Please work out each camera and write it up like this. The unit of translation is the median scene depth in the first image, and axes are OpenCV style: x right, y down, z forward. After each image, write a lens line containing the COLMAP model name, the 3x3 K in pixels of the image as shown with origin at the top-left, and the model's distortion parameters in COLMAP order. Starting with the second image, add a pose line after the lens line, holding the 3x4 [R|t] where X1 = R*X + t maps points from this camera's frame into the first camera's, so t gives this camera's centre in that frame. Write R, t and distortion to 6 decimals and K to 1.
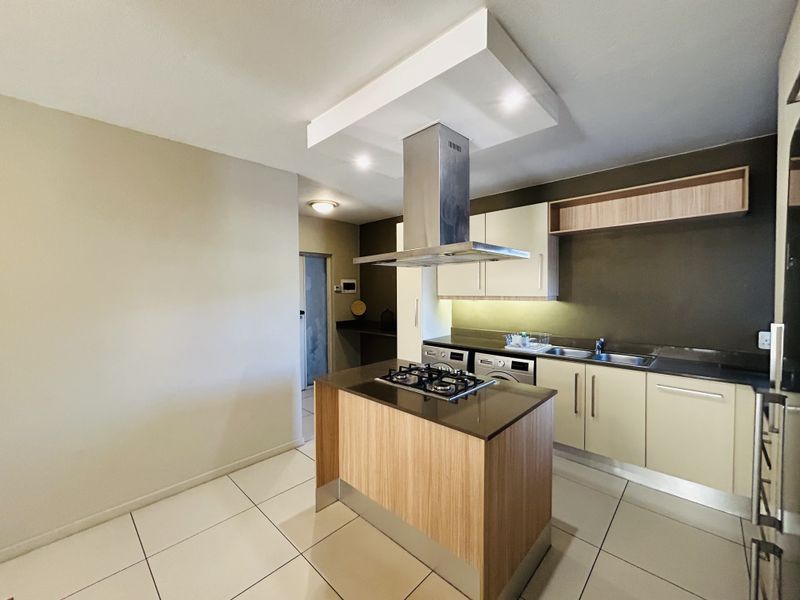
lens RADIAL K [[326.2, 0, 398.4], [0, 326.2, 297.6], [0, 0, 1]] dist [0.000334, 0.000733]
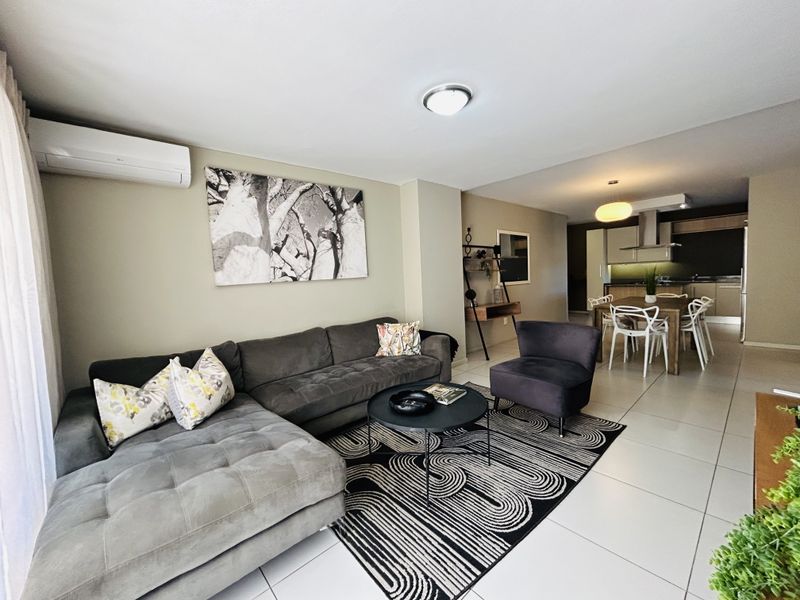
lens RADIAL K [[326.2, 0, 398.4], [0, 326.2, 297.6], [0, 0, 1]] dist [0.000334, 0.000733]
pose [[0.996596, -0.026912, -0.077927, -1.409507], [0.029892, 0.998856, 0.037338, 0.128976], [0.076833, -0.039540, 0.996260, -1.624444]]
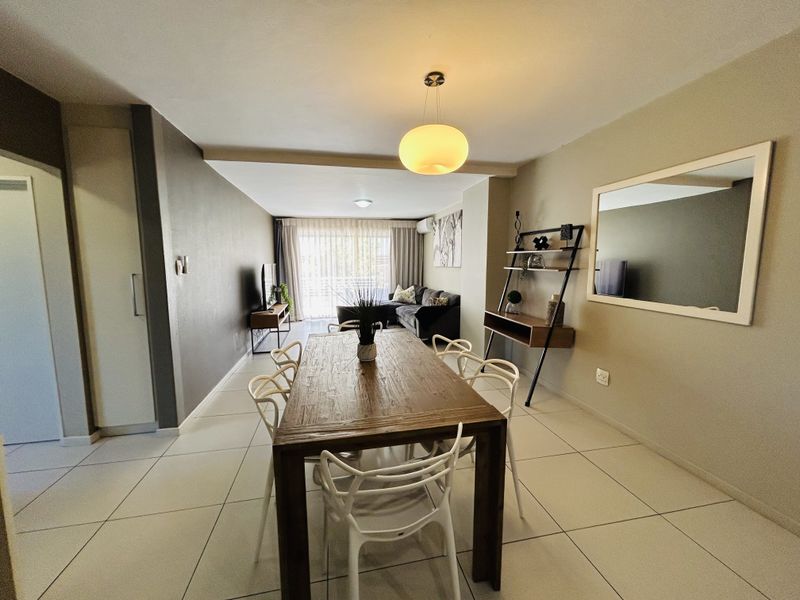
lens RADIAL K [[326.2, 0, 398.4], [0, 326.2, 297.6], [0, 0, 1]] dist [0.000334, 0.000733]
pose [[-0.563749, 0.105977, -0.819119, 0.127129], [-0.015761, 0.990173, 0.138954, 0.017624], [0.825796, 0.091245, -0.556539, 0.343444]]
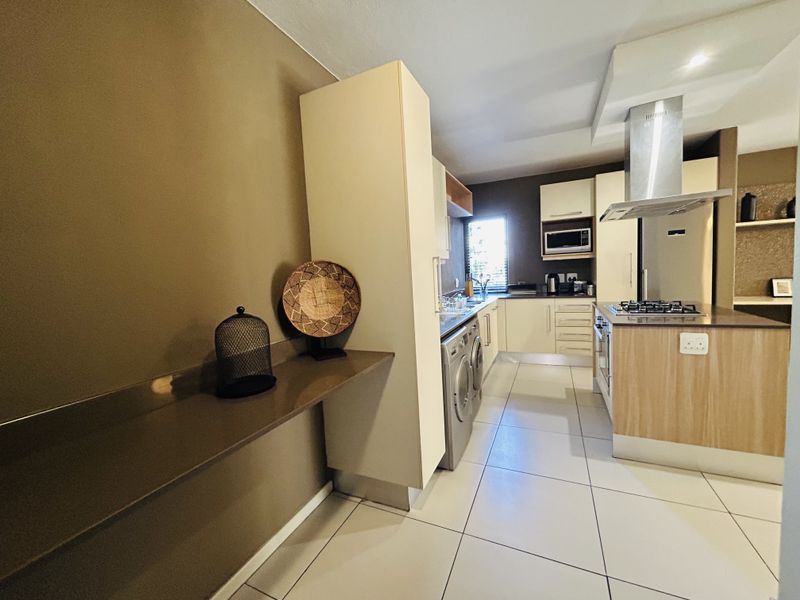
lens RADIAL K [[326.2, 0, 398.4], [0, 326.2, 297.6], [0, 0, 1]] dist [0.000334, 0.000733]
pose [[-0.313533, -0.050759, 0.948220, -0.496964], [0.084895, 0.993073, 0.081231, 0.023367], [-0.945775, 0.105967, -0.307052, 1.471829]]
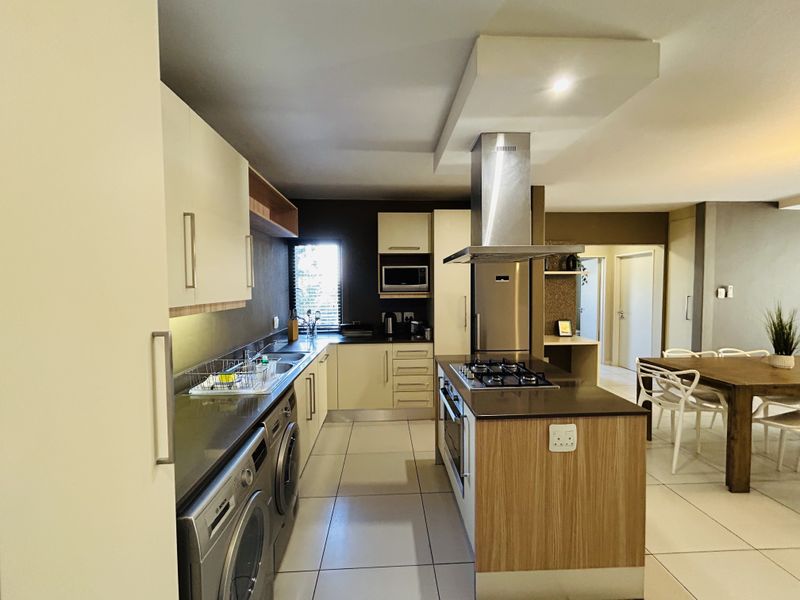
lens RADIAL K [[326.2, 0, 398.4], [0, 326.2, 297.6], [0, 0, 1]] dist [0.000334, 0.000733]
pose [[-0.718850, -0.011362, 0.695072, -0.254491], [0.034776, 0.998027, 0.052280, -0.029777], [-0.694294, 0.061753, -0.717037, 1.266423]]
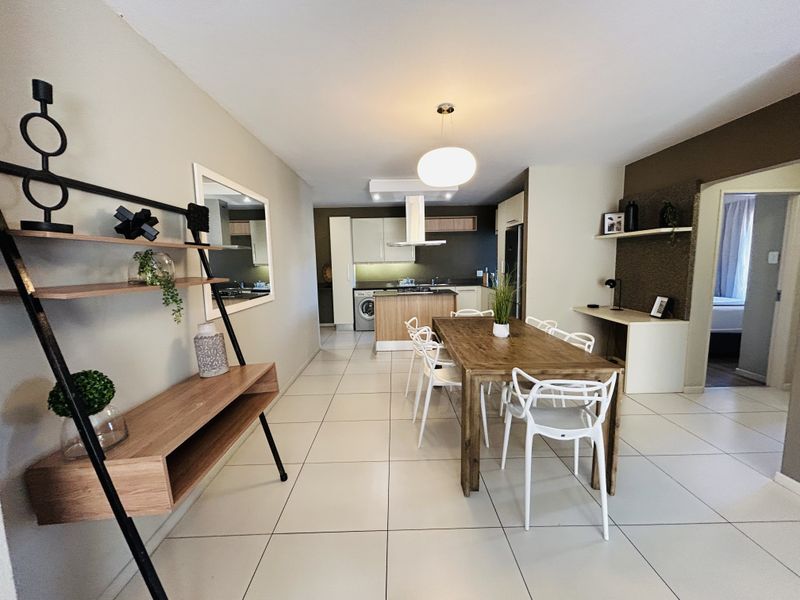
lens RADIAL K [[326.2, 0, 398.4], [0, 326.2, 297.6], [0, 0, 1]] dist [0.000334, 0.000733]
pose [[0.714398, -0.082743, 0.694831, -1.171488], [0.035477, 0.995990, 0.082131, 0.059328], [-0.698840, -0.034024, 0.714468, -0.498055]]
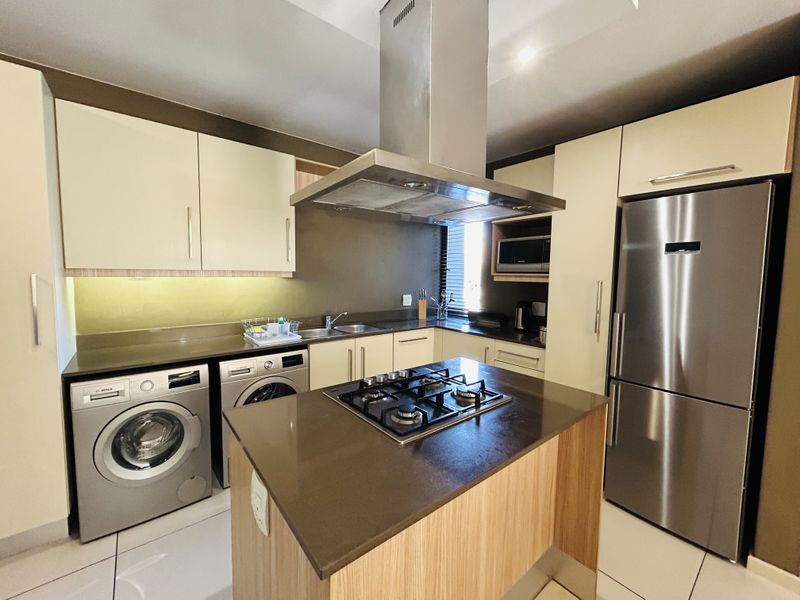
lens RADIAL K [[326.2, 0, 398.4], [0, 326.2, 297.6], [0, 0, 1]] dist [0.000334, 0.000733]
pose [[0.130973, -0.061748, 0.989461, -0.339824], [0.015786, 0.998062, 0.060195, 0.017620], [-0.991260, 0.007736, 0.131694, 0.629348]]
